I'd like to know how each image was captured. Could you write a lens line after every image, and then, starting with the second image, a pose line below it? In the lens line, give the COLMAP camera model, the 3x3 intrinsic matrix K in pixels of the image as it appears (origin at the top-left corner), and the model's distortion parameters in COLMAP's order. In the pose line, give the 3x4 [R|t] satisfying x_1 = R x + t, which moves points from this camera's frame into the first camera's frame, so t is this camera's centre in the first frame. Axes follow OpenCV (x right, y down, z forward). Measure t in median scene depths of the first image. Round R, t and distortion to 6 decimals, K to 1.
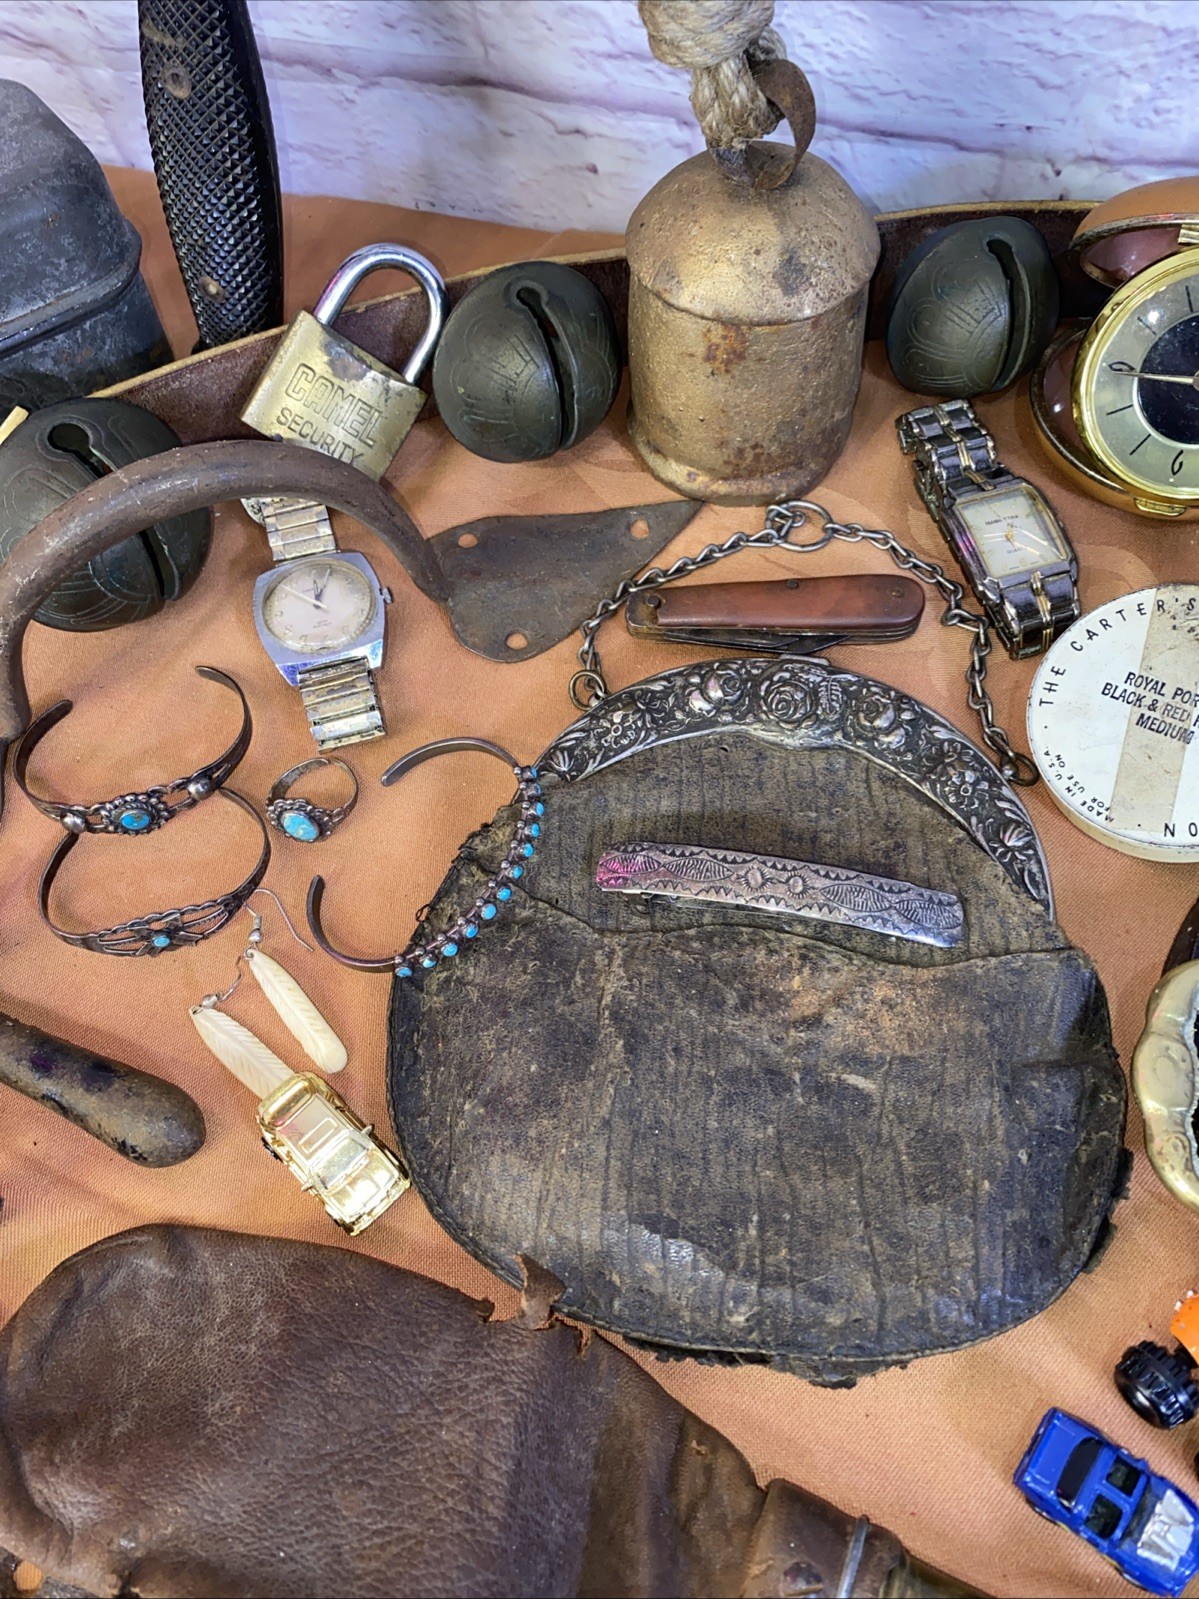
lens RADIAL K [[1217.1, 0, 595.3], [0, 1217.1, 800.7], [0, 0, 1]] dist [0.011069, -0.003682]
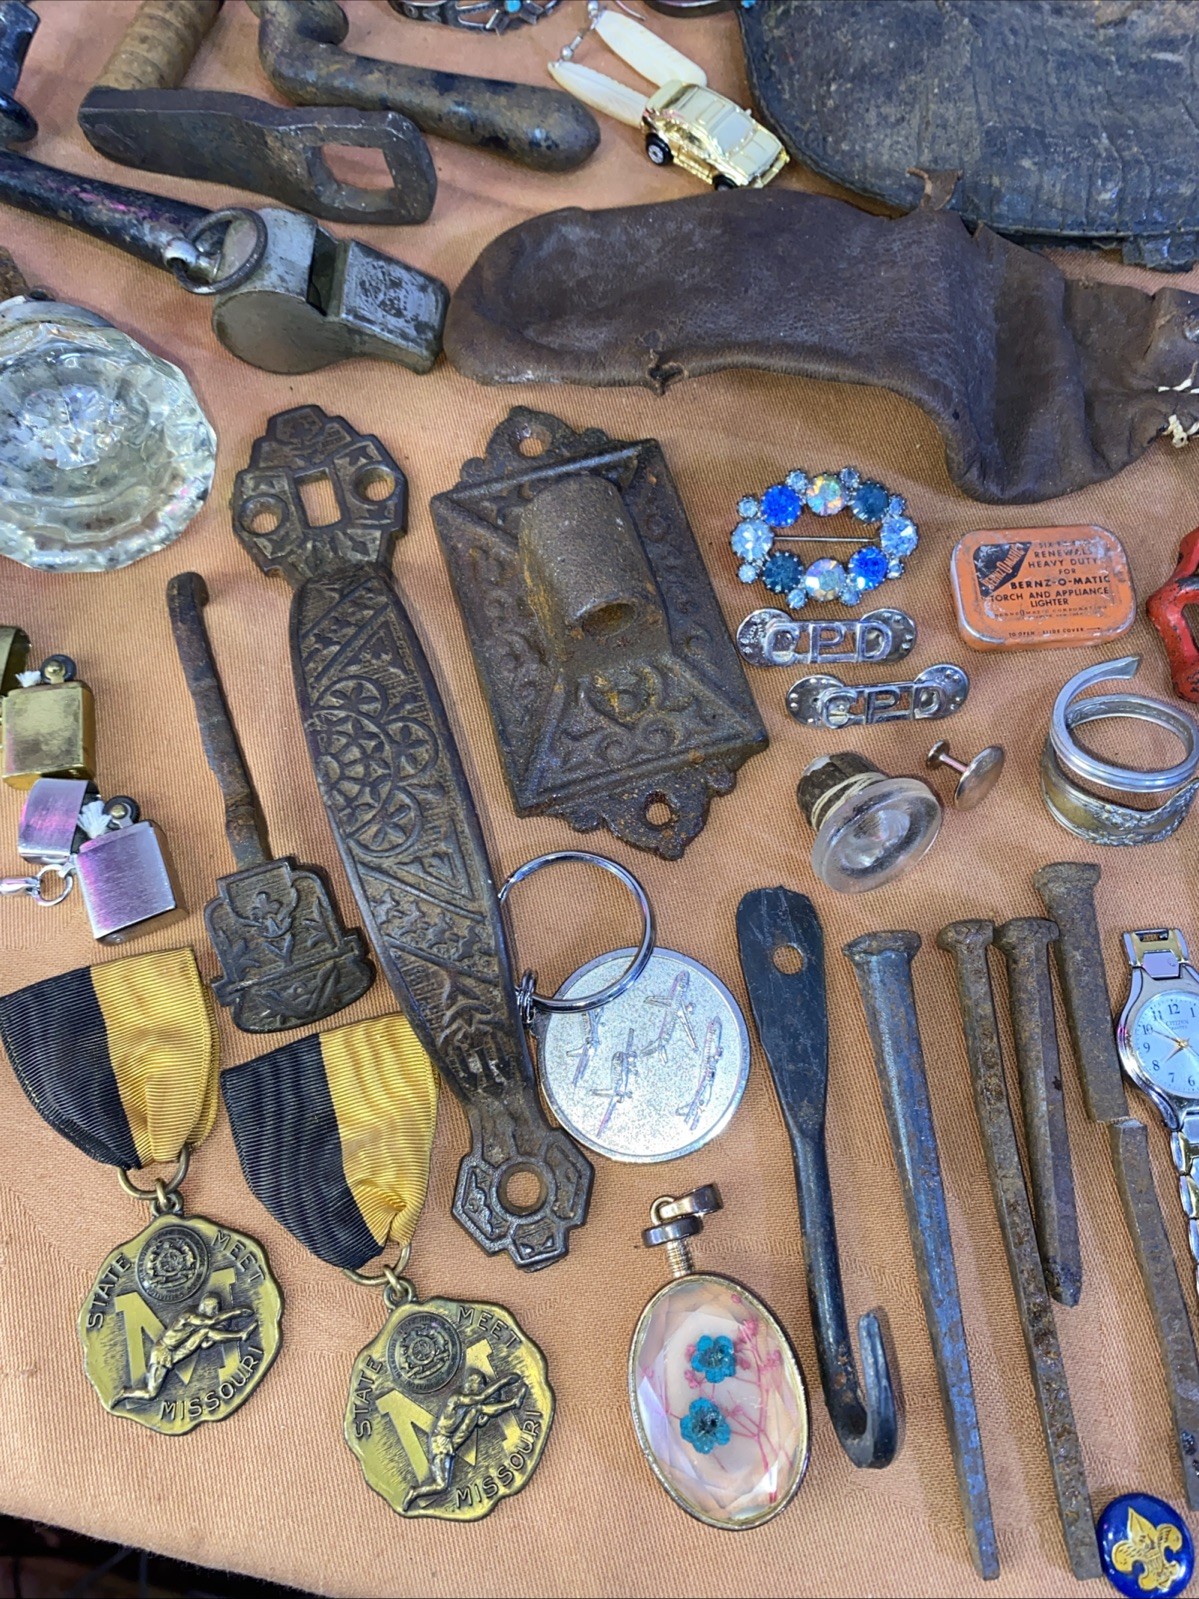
lens RADIAL K [[1248.2, 0, 599.5], [0, 1248.2, 799.5], [0, 0, 1]] dist [0.007146, -0.009595]
pose [[0.995280, -0.081435, 0.052786, -0.388468], [0.069935, 0.978965, 0.191670, 0.588824], [-0.067284, -0.187073, 0.980039, -0.210644]]
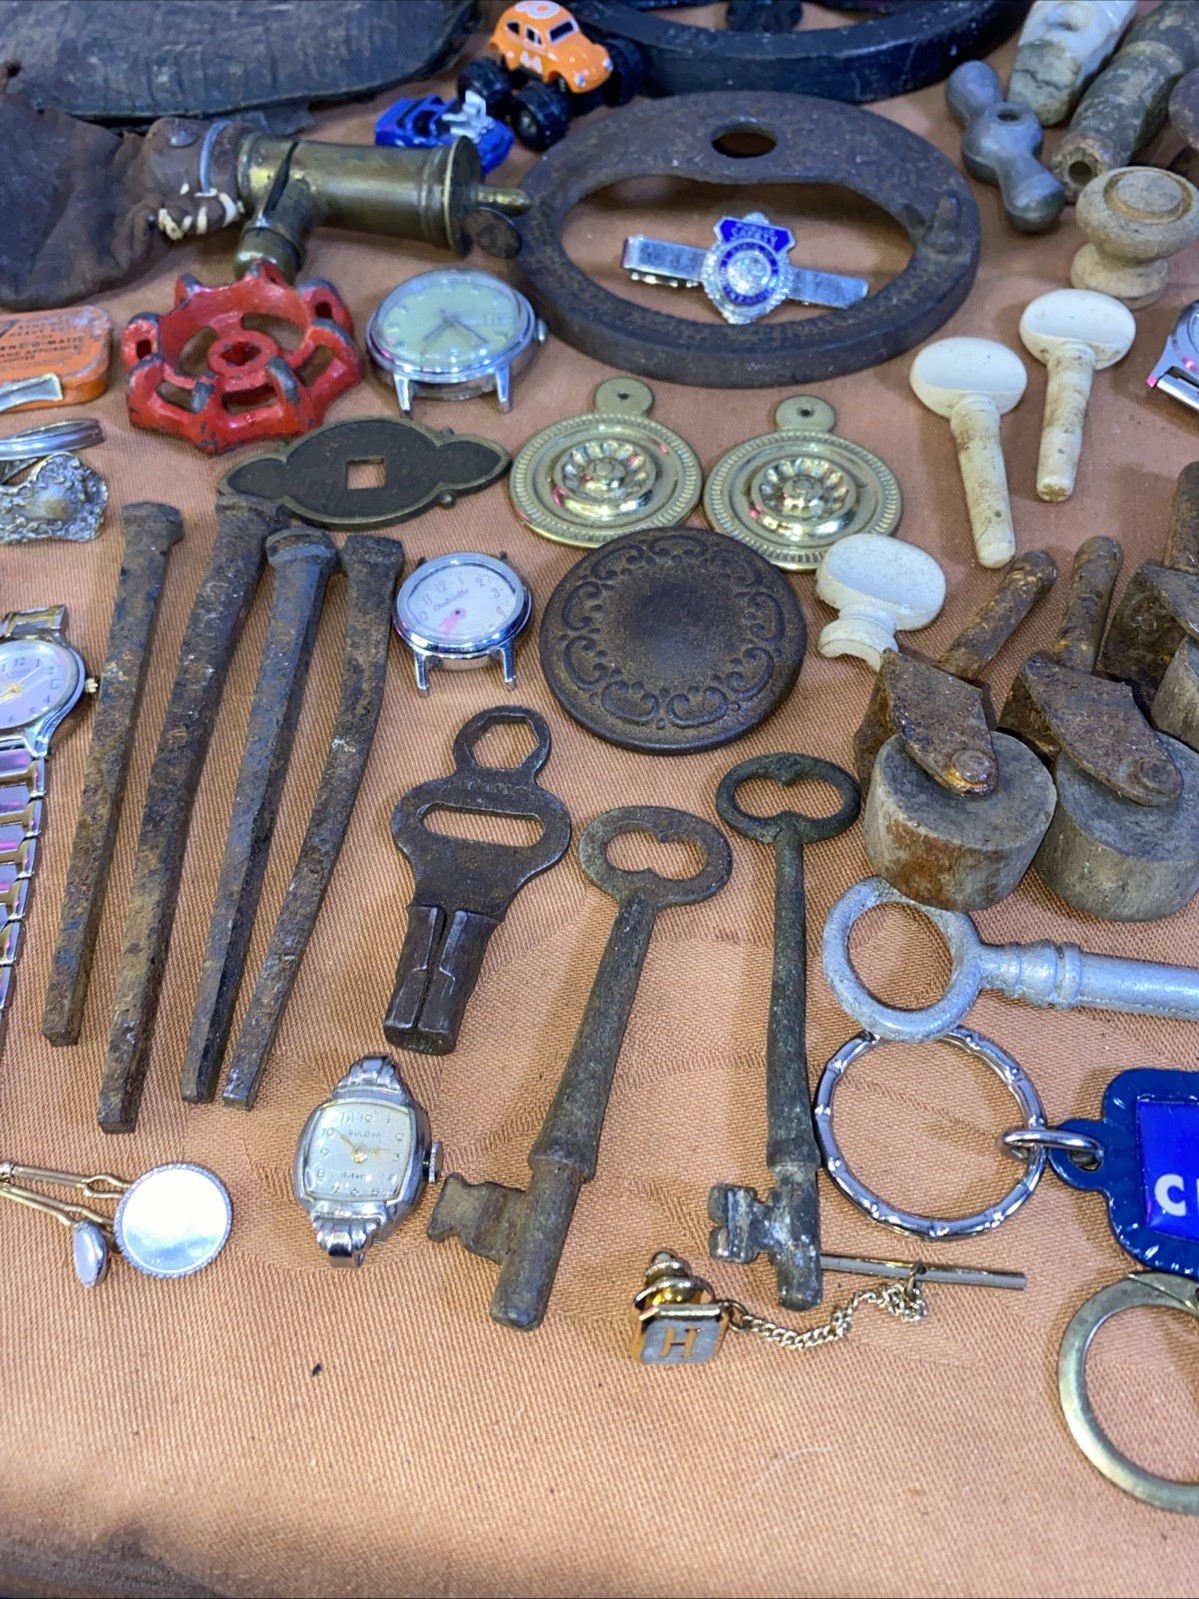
lens RADIAL K [[1248.2, 0, 599.5], [0, 1248.2, 799.5], [0, 0, 1]] dist [0.007146, -0.009595]
pose [[0.984906, -0.146428, 0.092304, 0.275889], [0.152618, 0.986212, -0.063986, 1.085696], [-0.081662, 0.077107, 0.993673, -0.253071]]
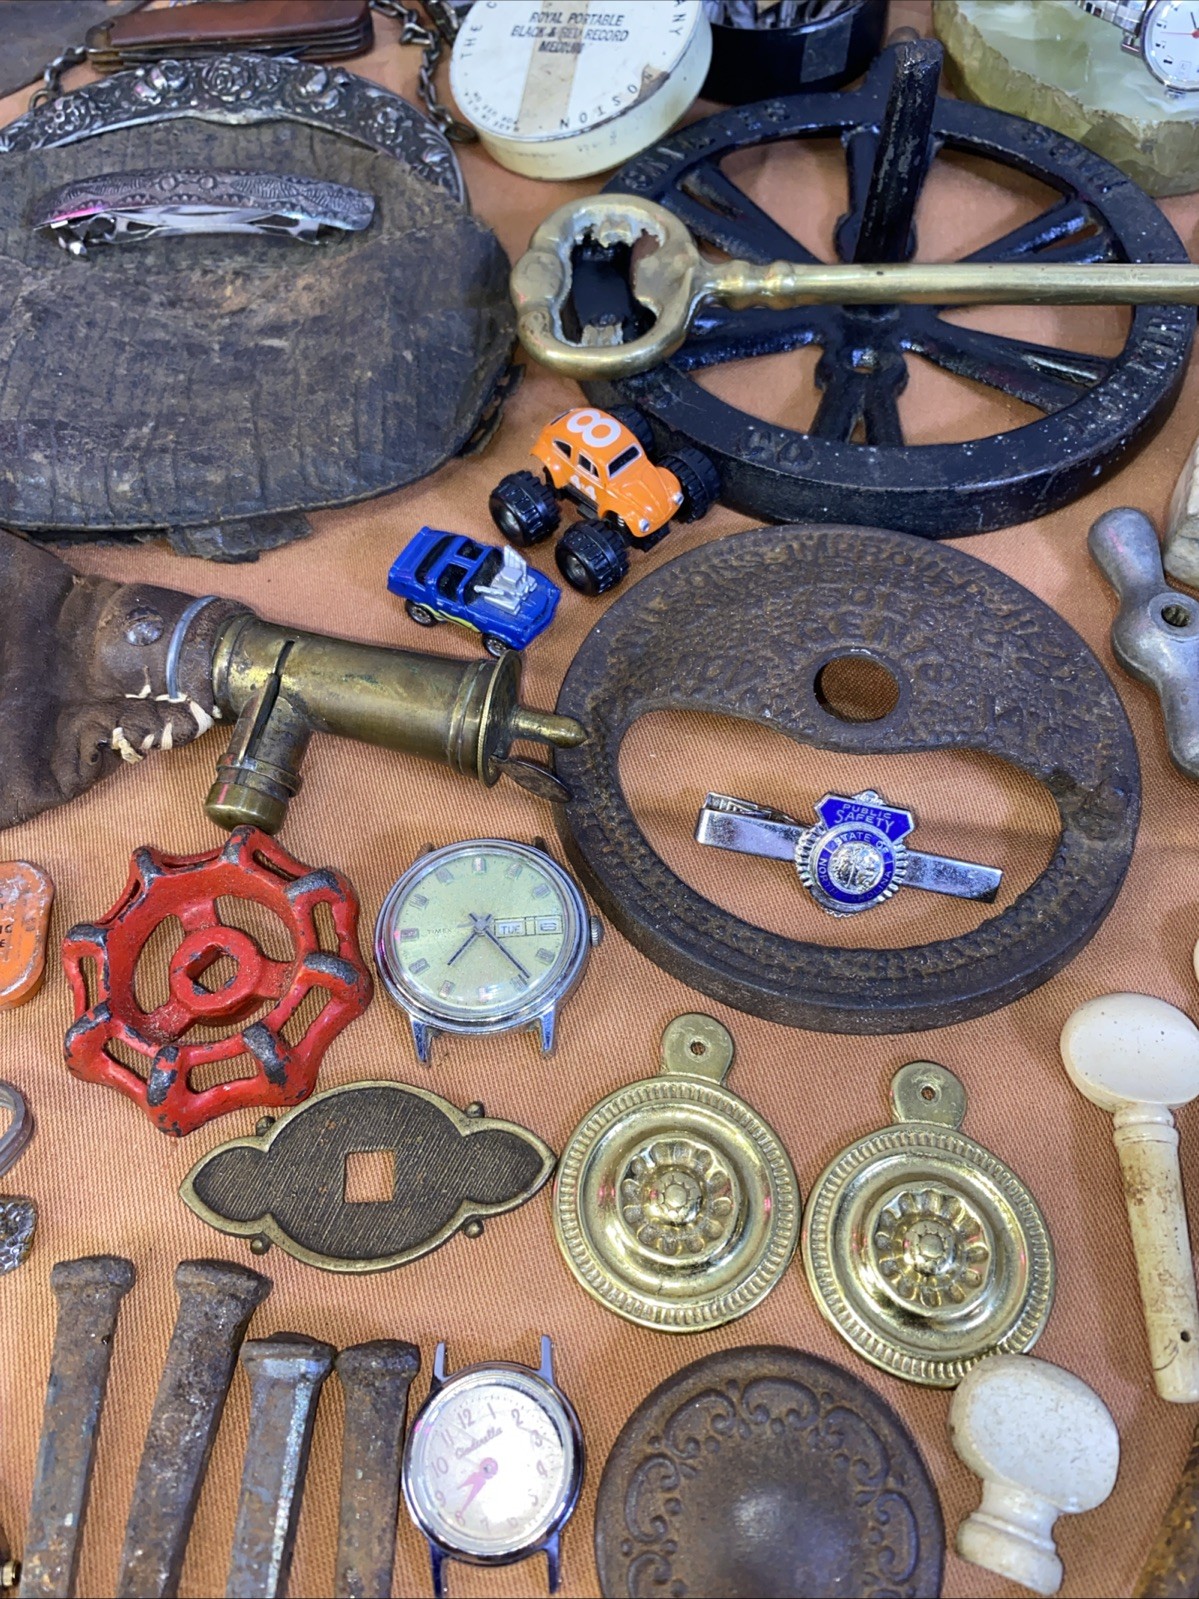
lens RADIAL K [[1231.5, 0, 610.0], [0, 1231.5, 807.4], [0, 0, 1]] dist [0.001257, -0.003463]
pose [[0.987300, -0.120740, 0.103252, 0.313434], [0.120818, 0.992659, 0.005515, 0.599780], [-0.103160, 0.007030, 0.994640, -0.079318]]
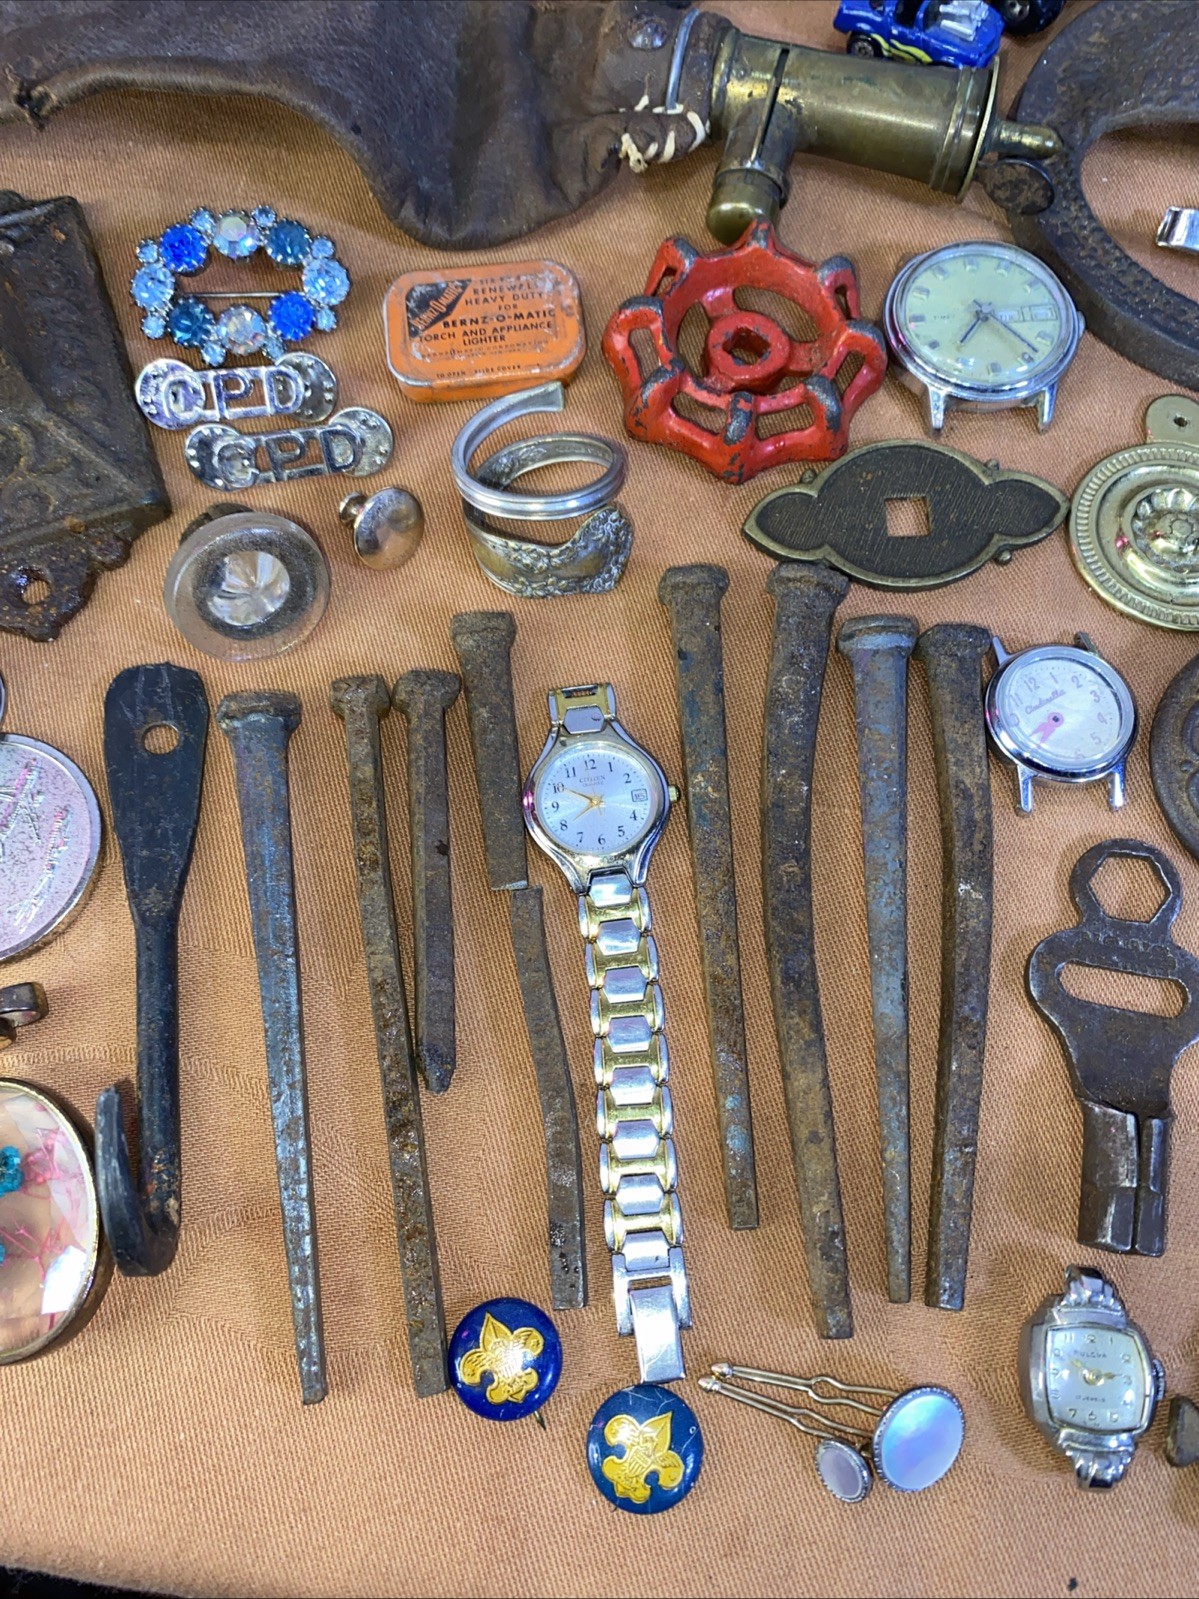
lens RADIAL K [[1248.2, 0, 599.5], [0, 1248.2, 799.5], [0, 0, 1]] dist [0.007146, -0.009595]
pose [[0.987586, -0.135337, 0.079734, -0.042882], [0.118571, 0.975237, 0.186693, 0.788819], [-0.103025, -0.174922, 0.979177, -0.169651]]
